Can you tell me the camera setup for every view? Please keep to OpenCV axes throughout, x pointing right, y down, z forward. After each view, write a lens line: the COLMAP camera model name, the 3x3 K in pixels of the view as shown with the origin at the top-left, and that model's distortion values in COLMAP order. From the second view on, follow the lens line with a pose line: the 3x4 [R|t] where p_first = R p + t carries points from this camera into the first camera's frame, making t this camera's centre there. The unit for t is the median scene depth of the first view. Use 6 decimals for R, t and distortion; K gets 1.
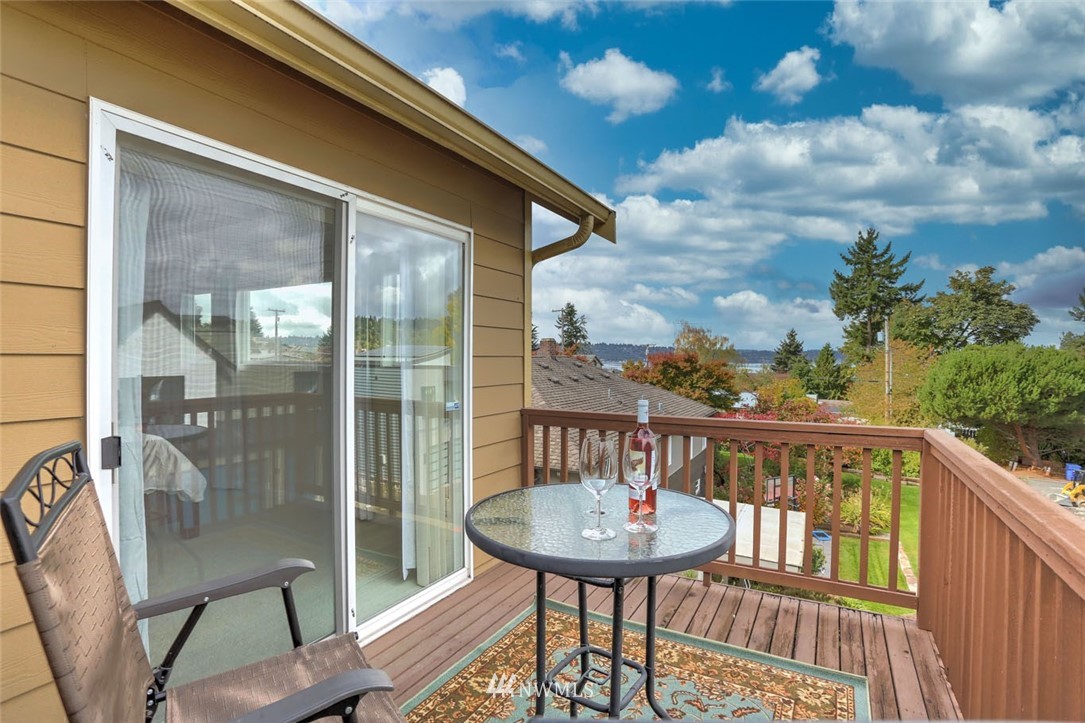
lens RADIAL K [[532.4, 0, 524.6], [0, 532.4, 357.4], [0, 0, 1]] dist [-0.059054, 0.019737]
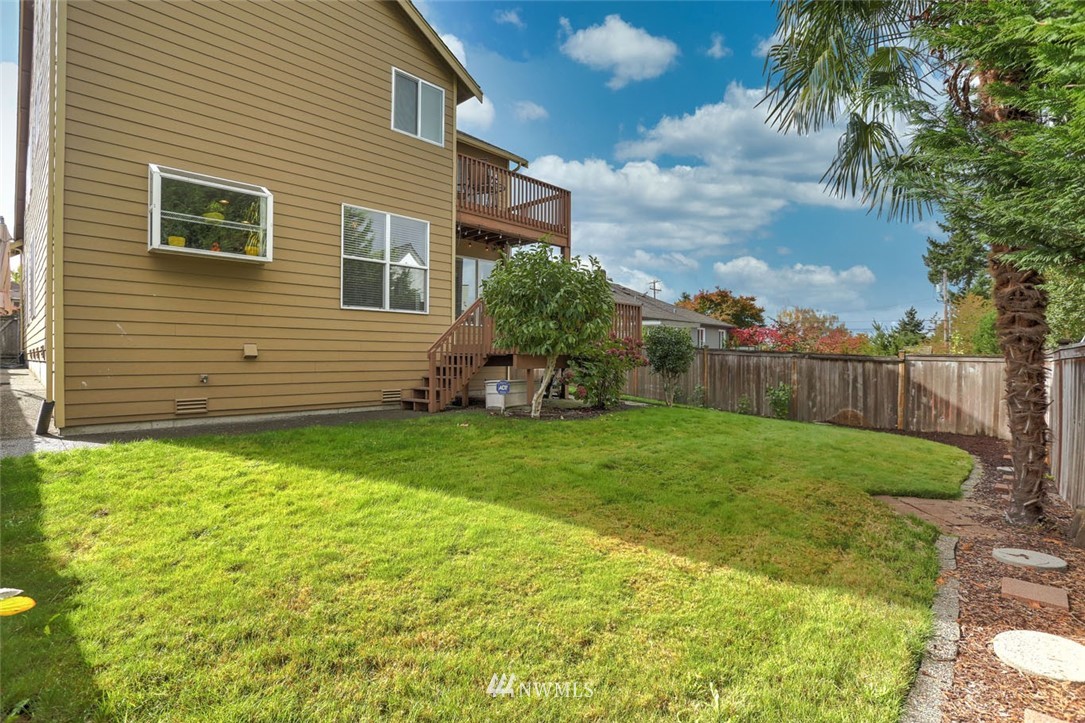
lens RADIAL K [[532.4, 0, 534.5], [0, 532.4, 365.4], [0, 0, 1]] dist [-0.059054, 0.019737]
pose [[0.976854, -0.005361, -0.213840, 0.069198], [0.008045, 0.999899, 0.011684, 0.081487], [0.213756, -0.013134, 0.976799, -0.194972]]
